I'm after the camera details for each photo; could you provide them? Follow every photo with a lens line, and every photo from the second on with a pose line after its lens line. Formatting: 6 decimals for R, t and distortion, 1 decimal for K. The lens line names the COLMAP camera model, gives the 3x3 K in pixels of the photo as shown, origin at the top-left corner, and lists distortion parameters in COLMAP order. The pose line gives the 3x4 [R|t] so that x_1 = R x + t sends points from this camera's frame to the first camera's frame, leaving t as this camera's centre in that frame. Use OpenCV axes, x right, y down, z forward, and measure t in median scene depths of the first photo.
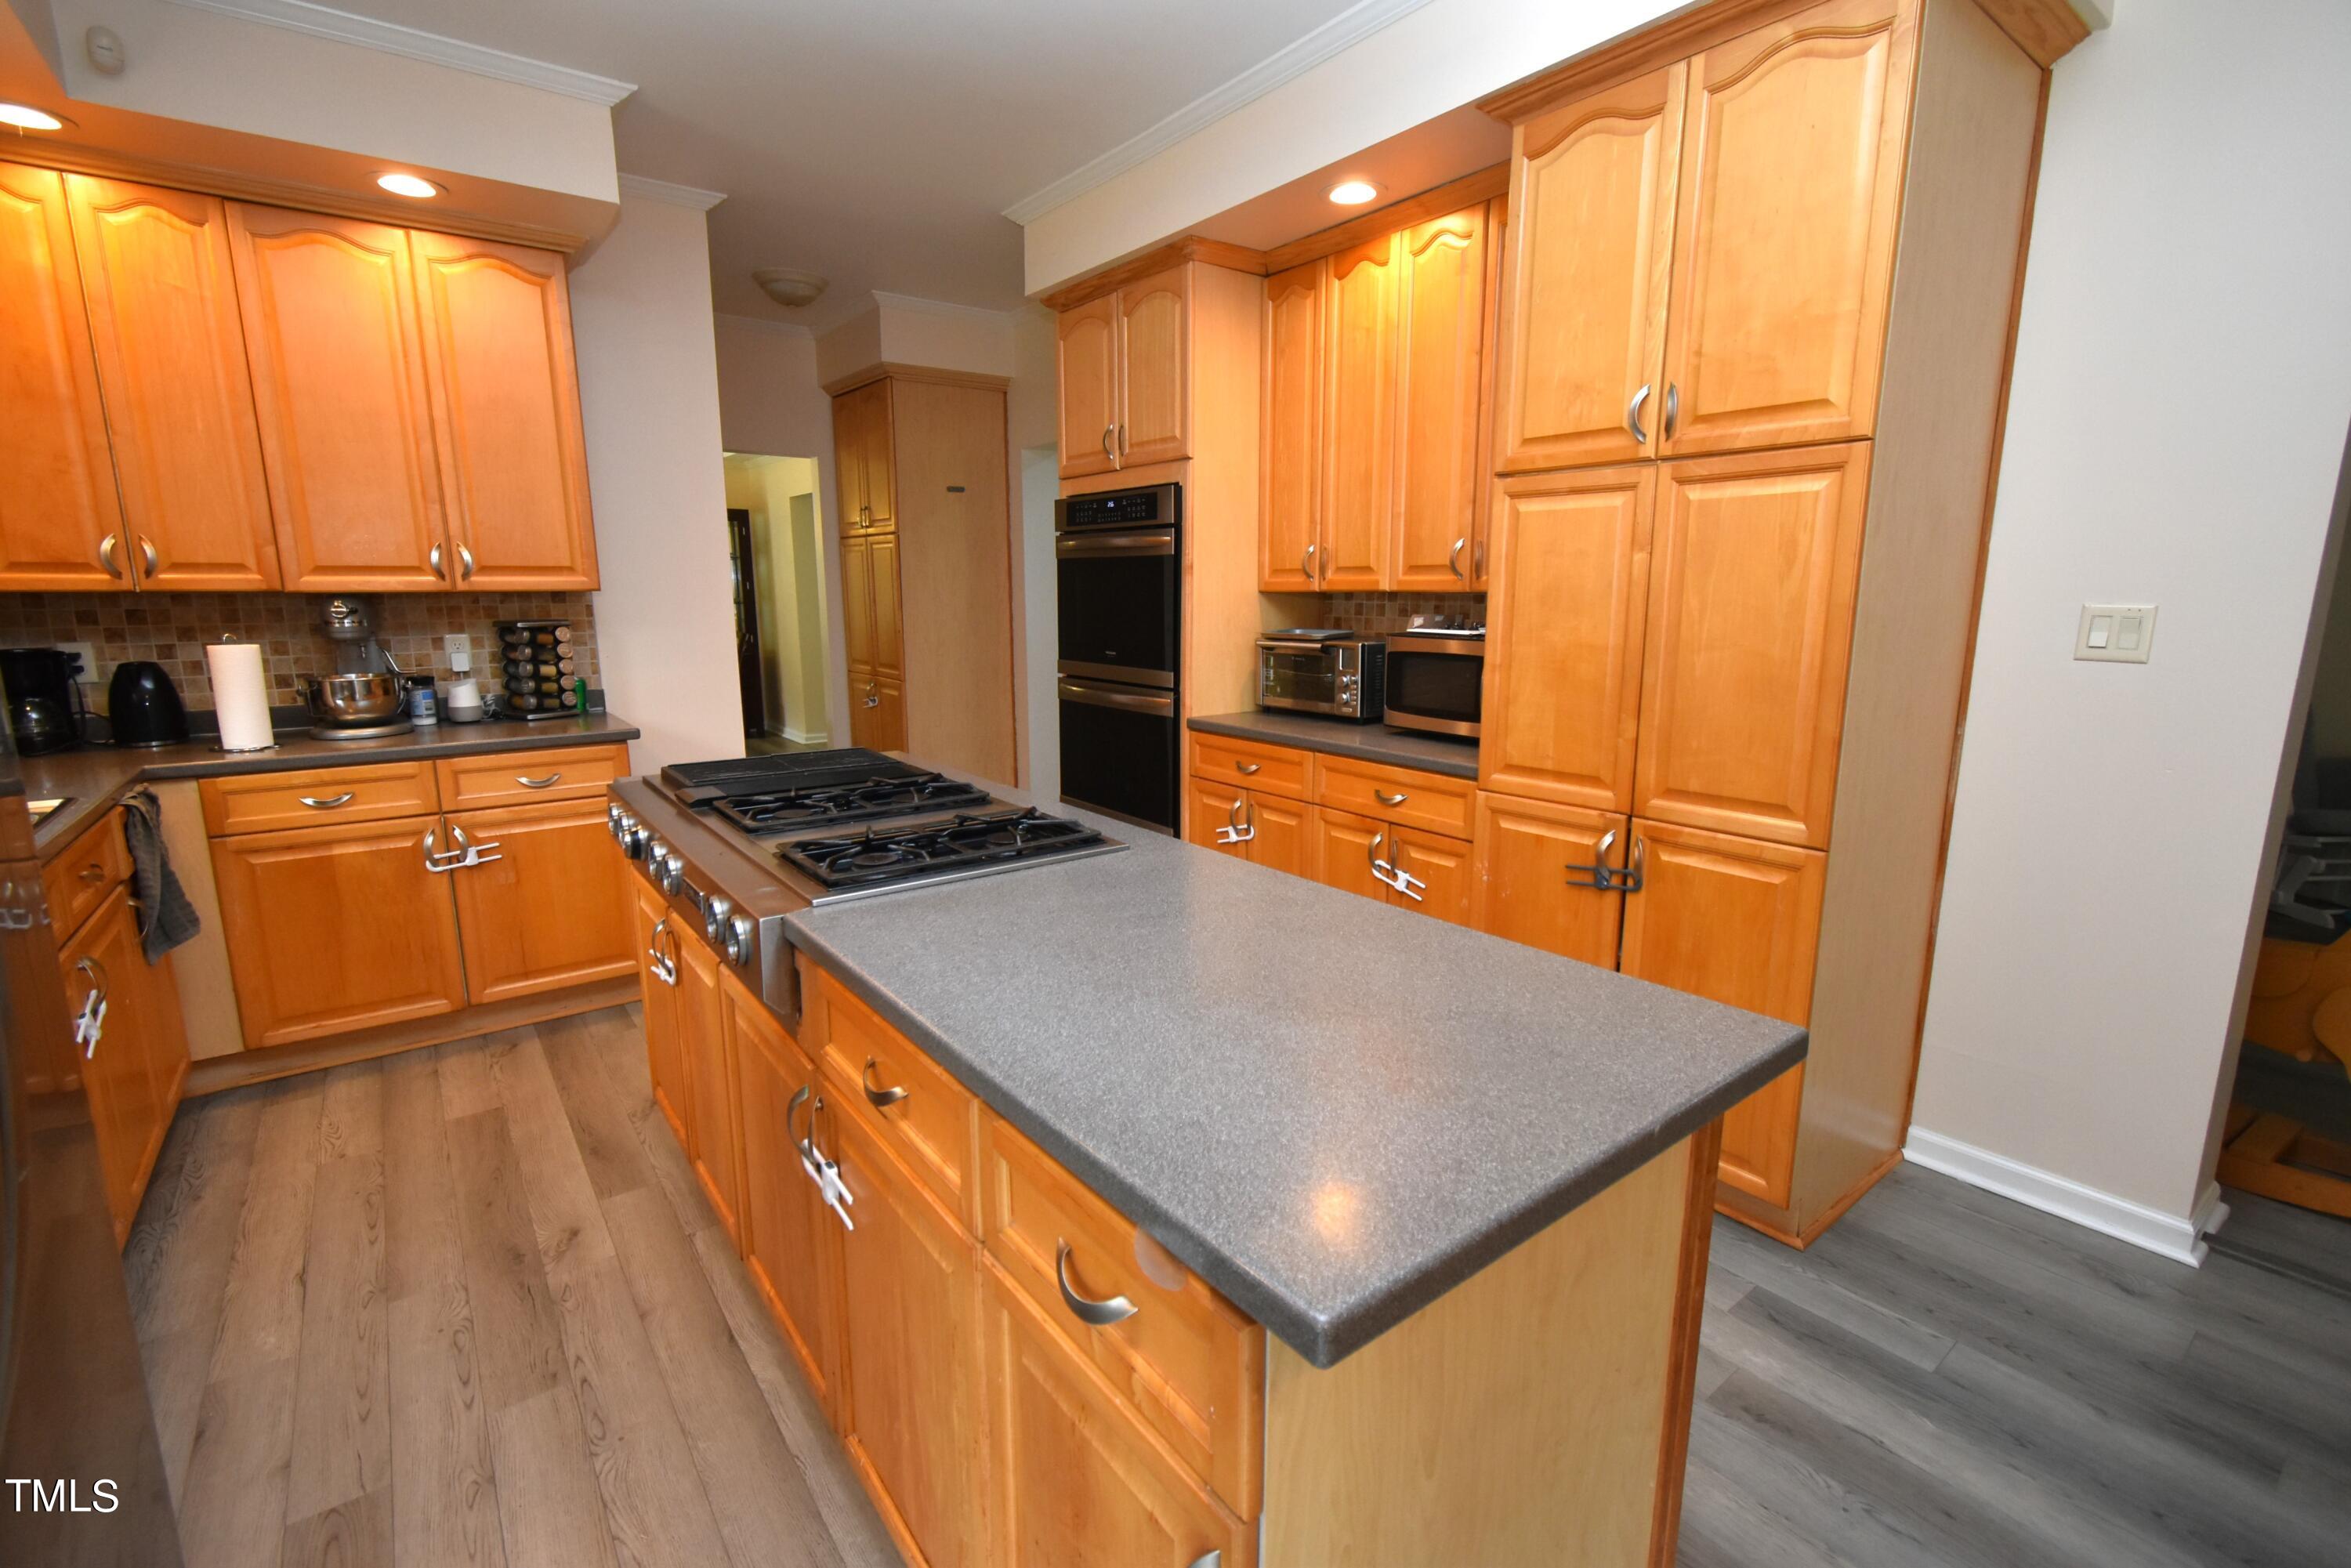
lens RADIAL K [[1026.0, 0, 1173.5], [0, 1026.0, 777.8], [0, 0, 1]] dist [0.003721, -0.000170]
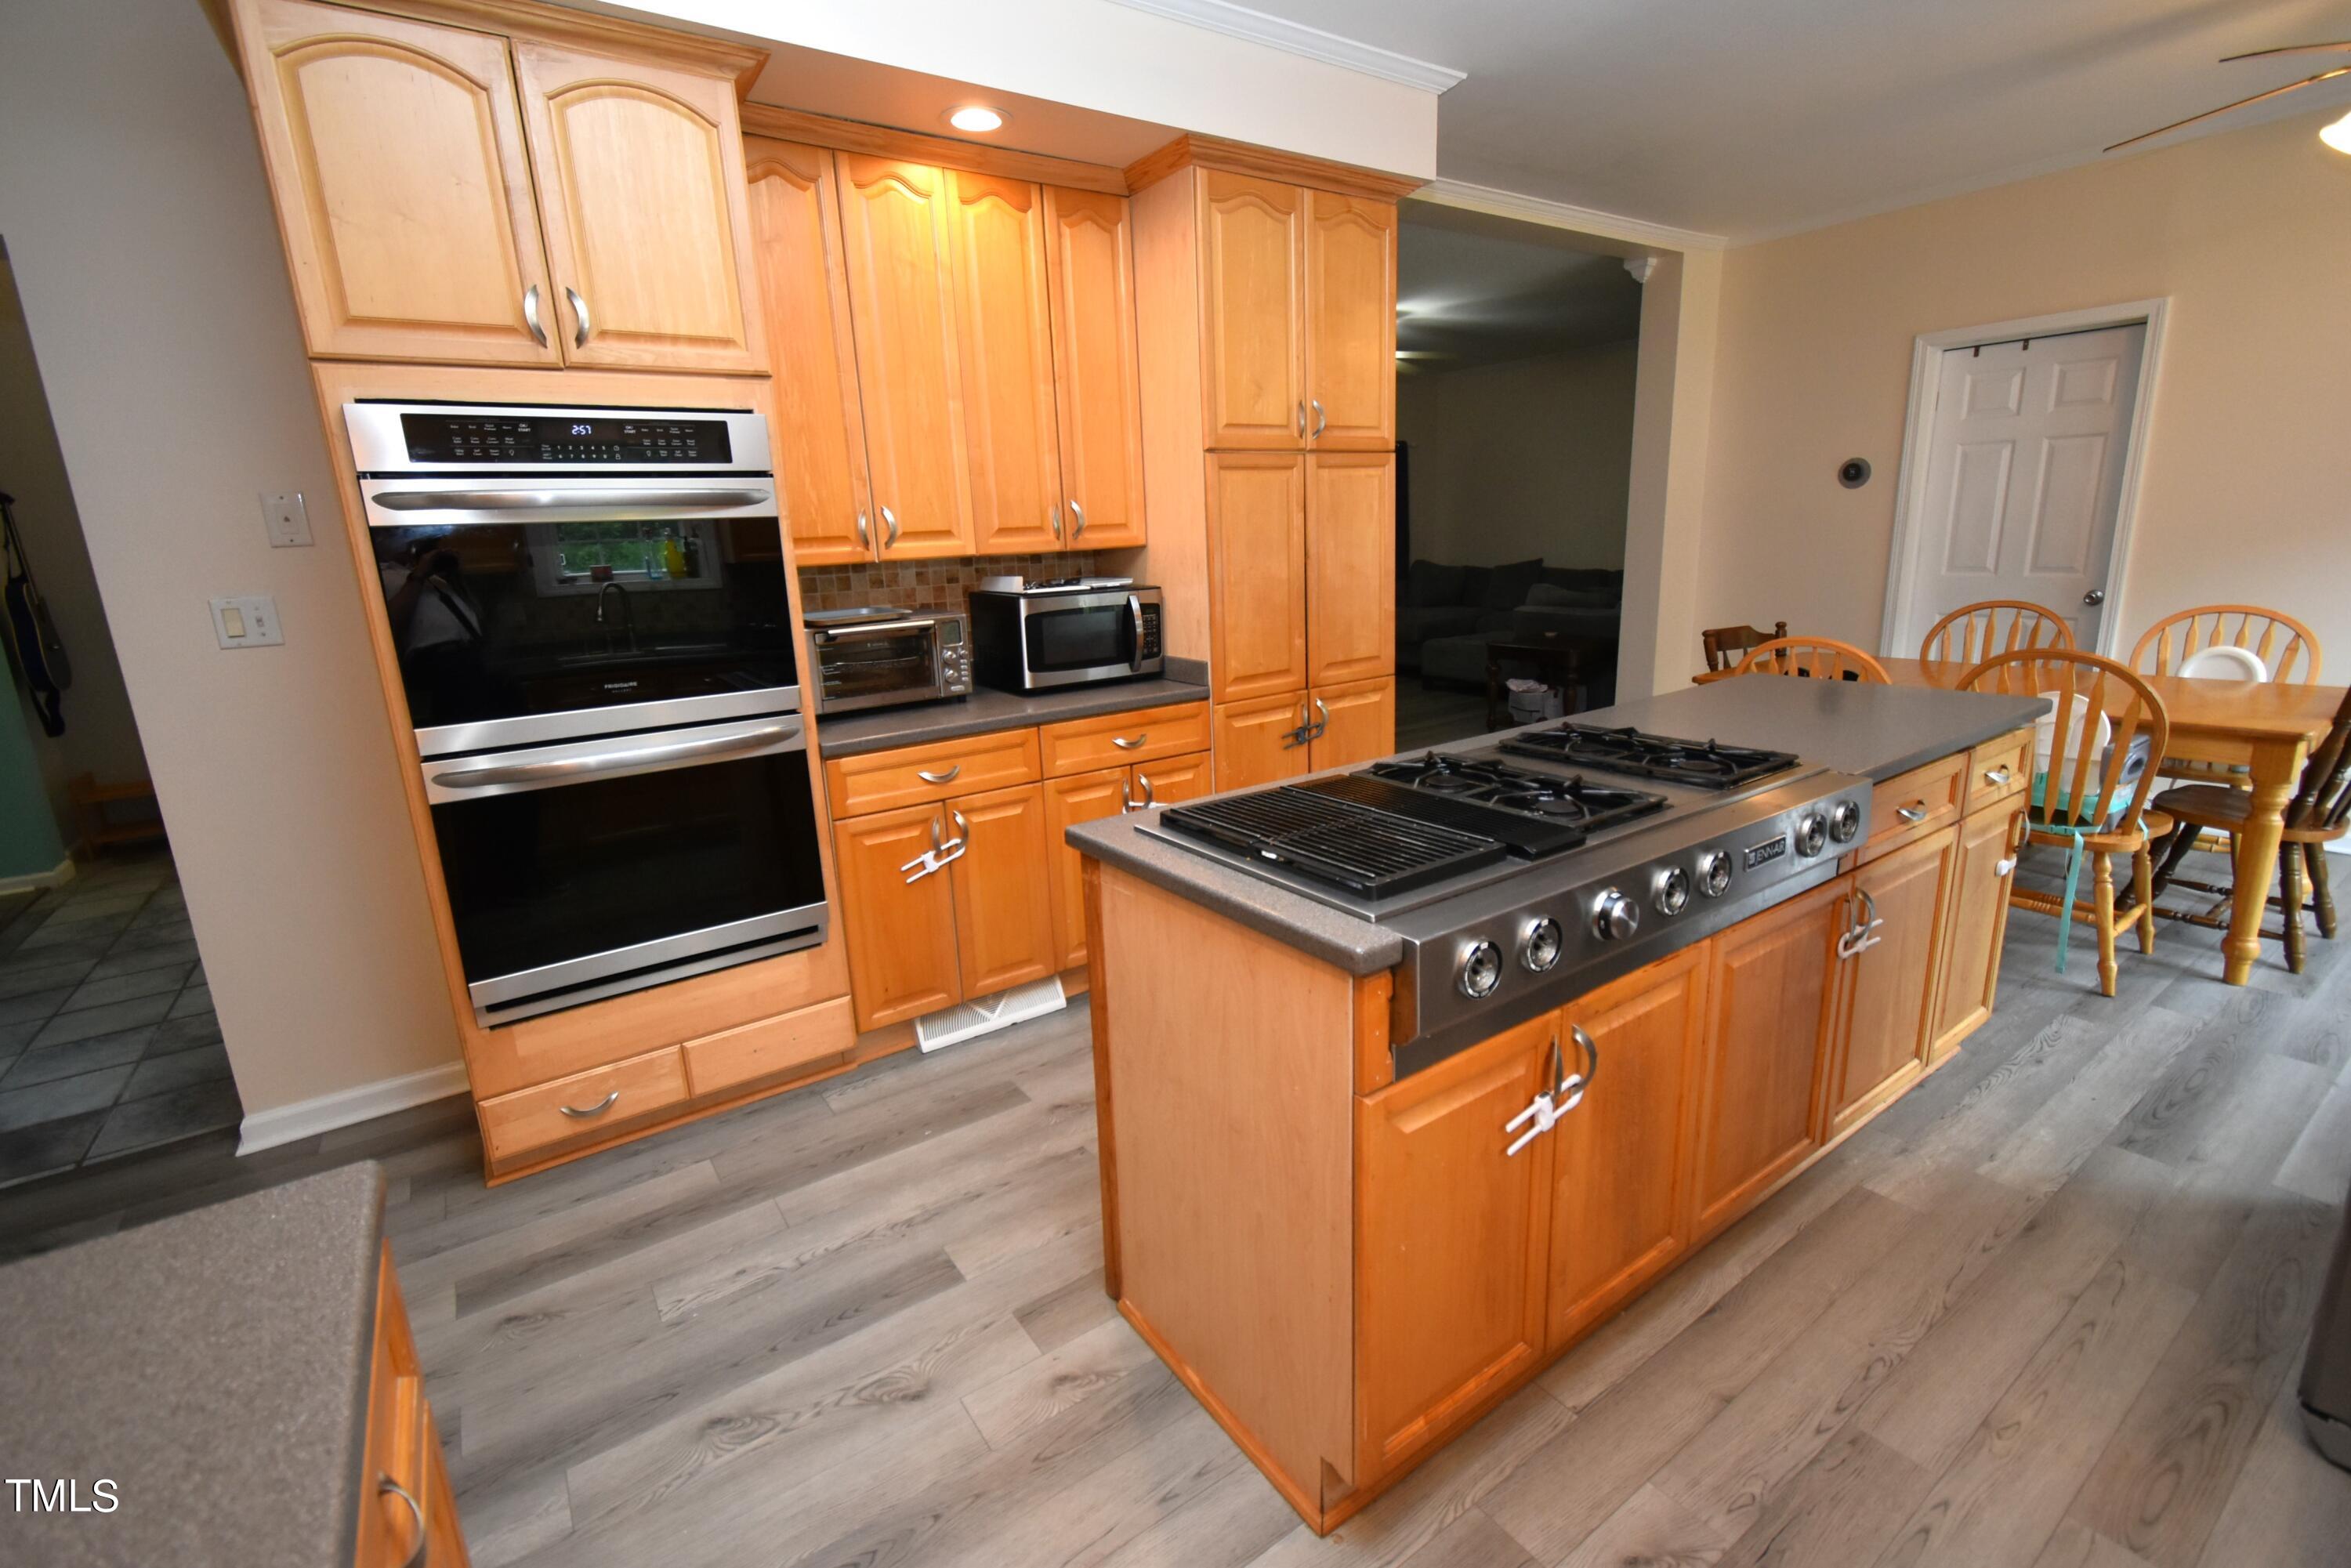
lens RADIAL K [[1030.4, 0, 1174.0], [0, 1030.4, 771.4], [0, 0, 1]] dist [0.007376, -0.005820]
pose [[0.049053, -0.231786, 0.971529, -1.106435], [0.225091, 0.950243, 0.215343, -0.226405], [-0.973102, 0.208119, 0.098785, 1.112367]]
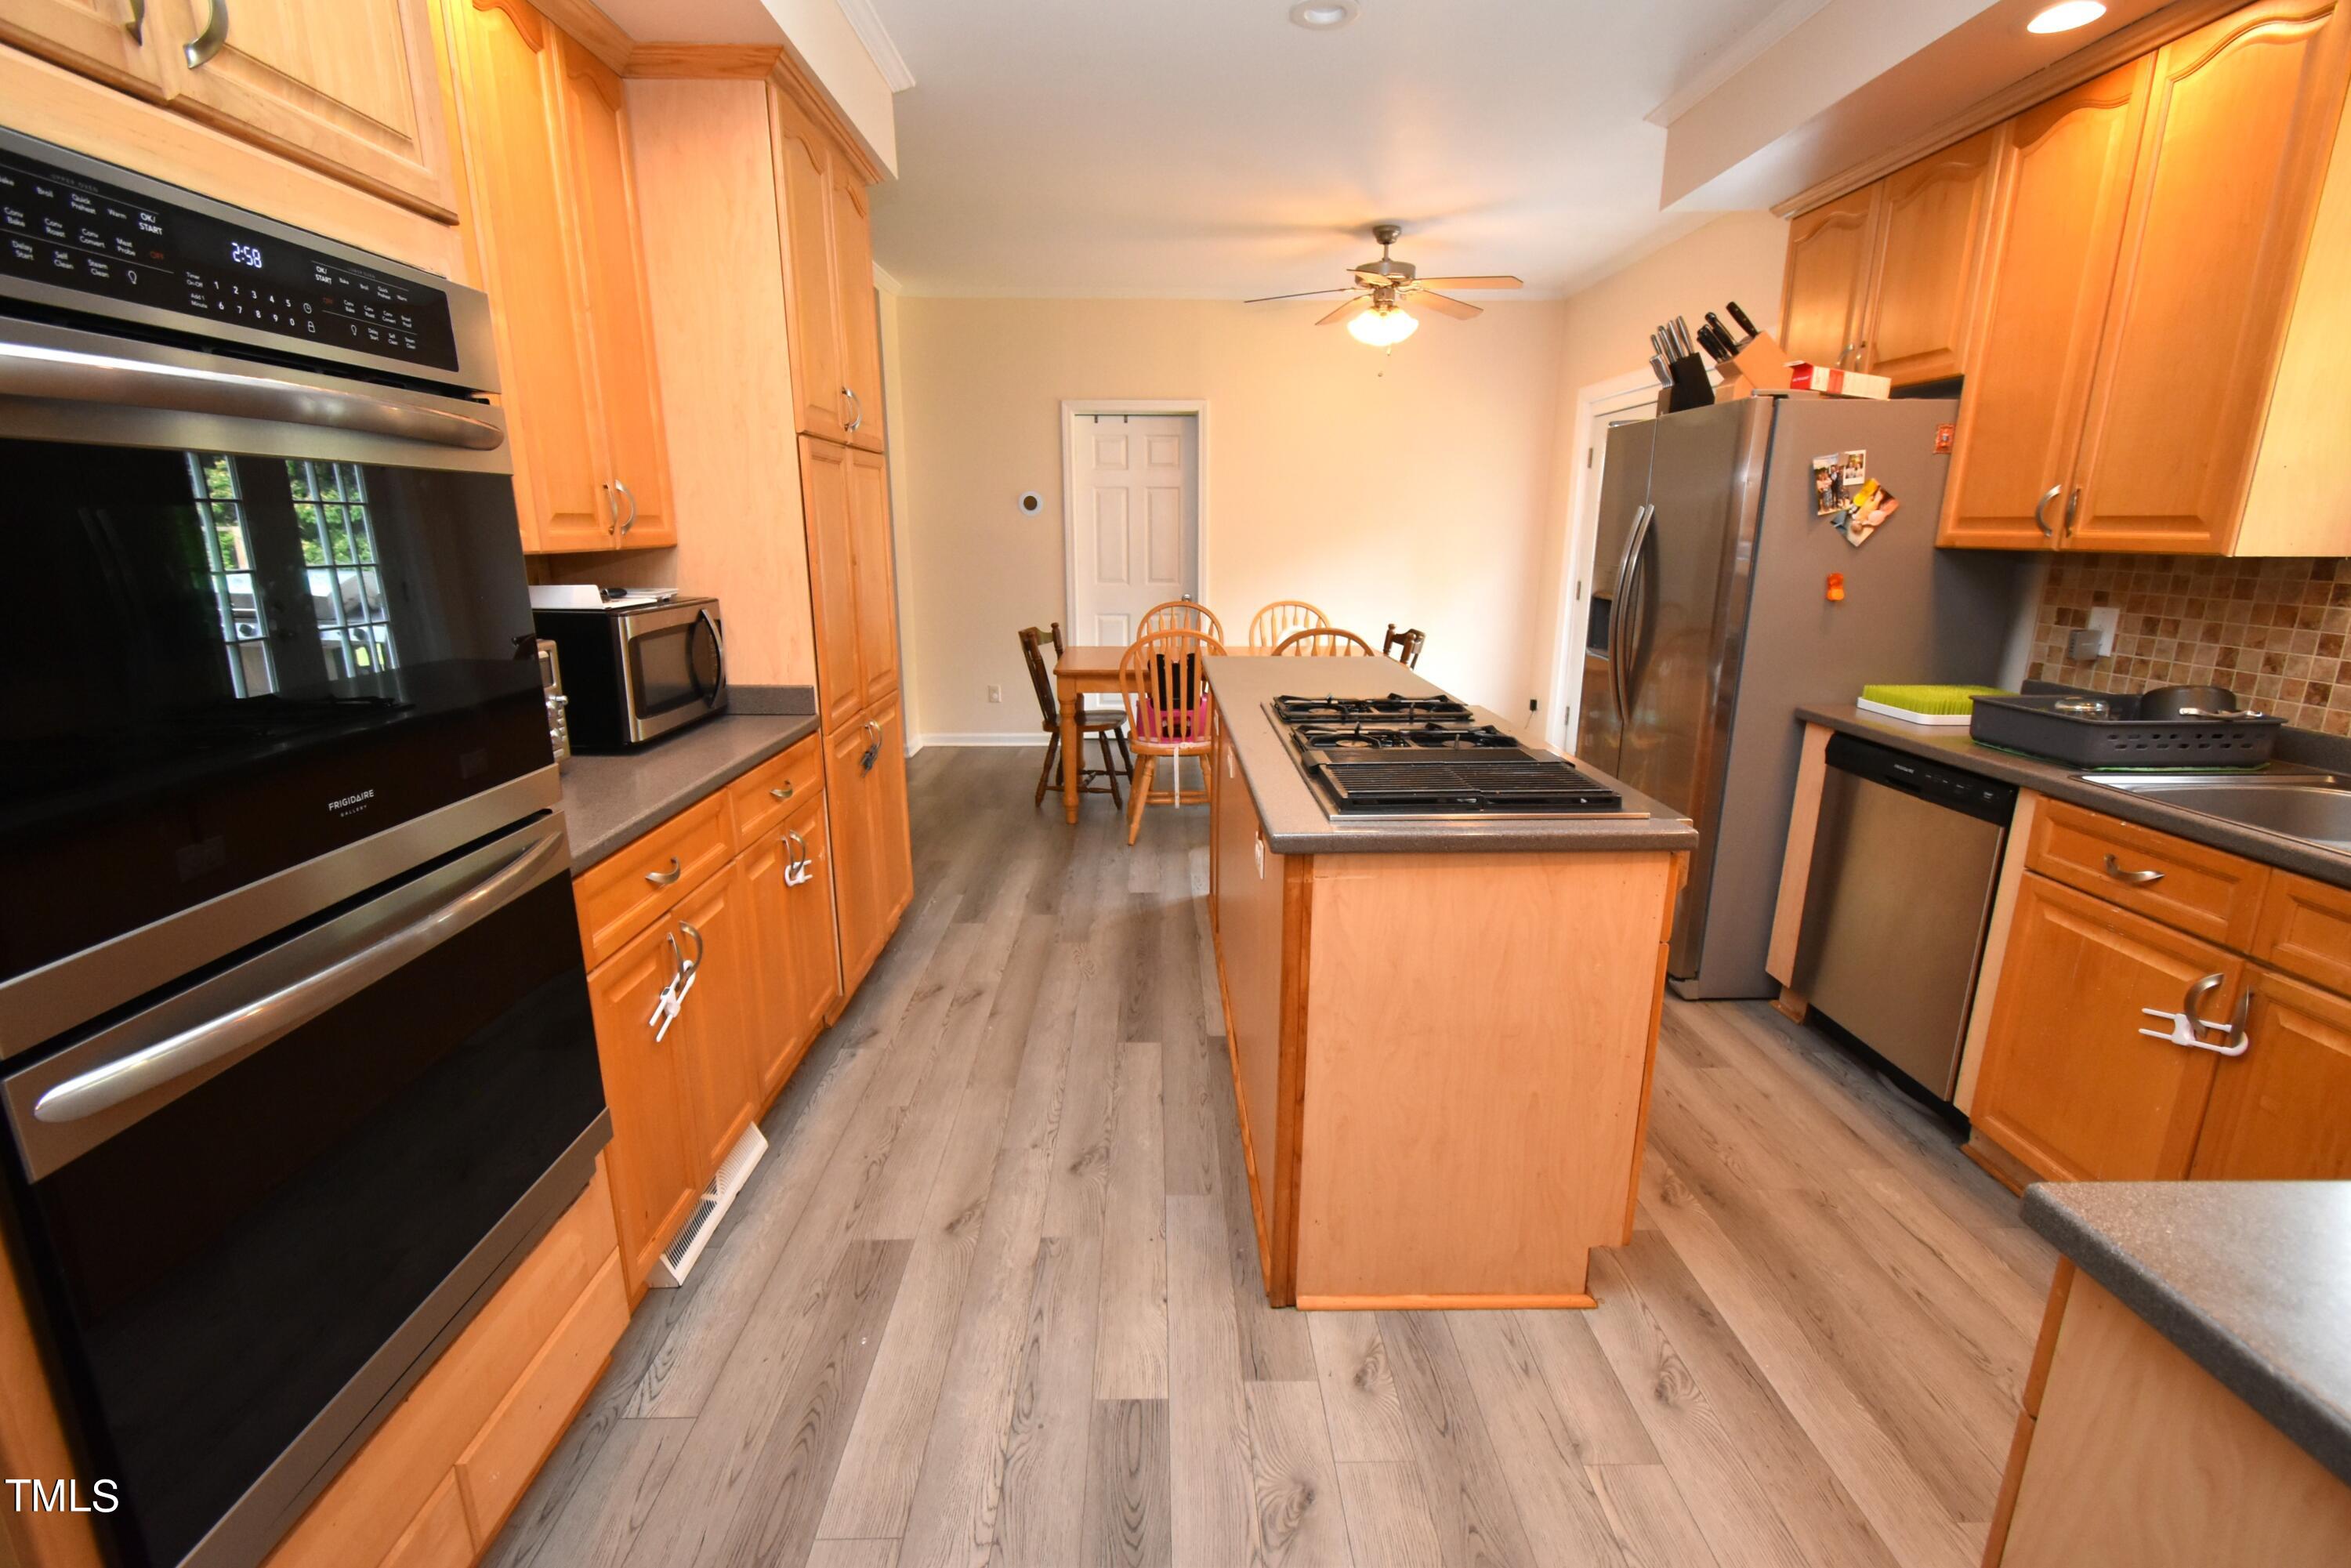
lens RADIAL K [[1027.5, 0, 1175.5], [0, 1027.5, 784.0], [0, 0, 1]] dist [0.008602, -0.006990]
pose [[-0.802977, -0.147005, 0.577597, -0.720284], [0.108814, 0.916658, 0.384574, -0.367384], [-0.585993, 0.371654, -0.720059, 1.856939]]
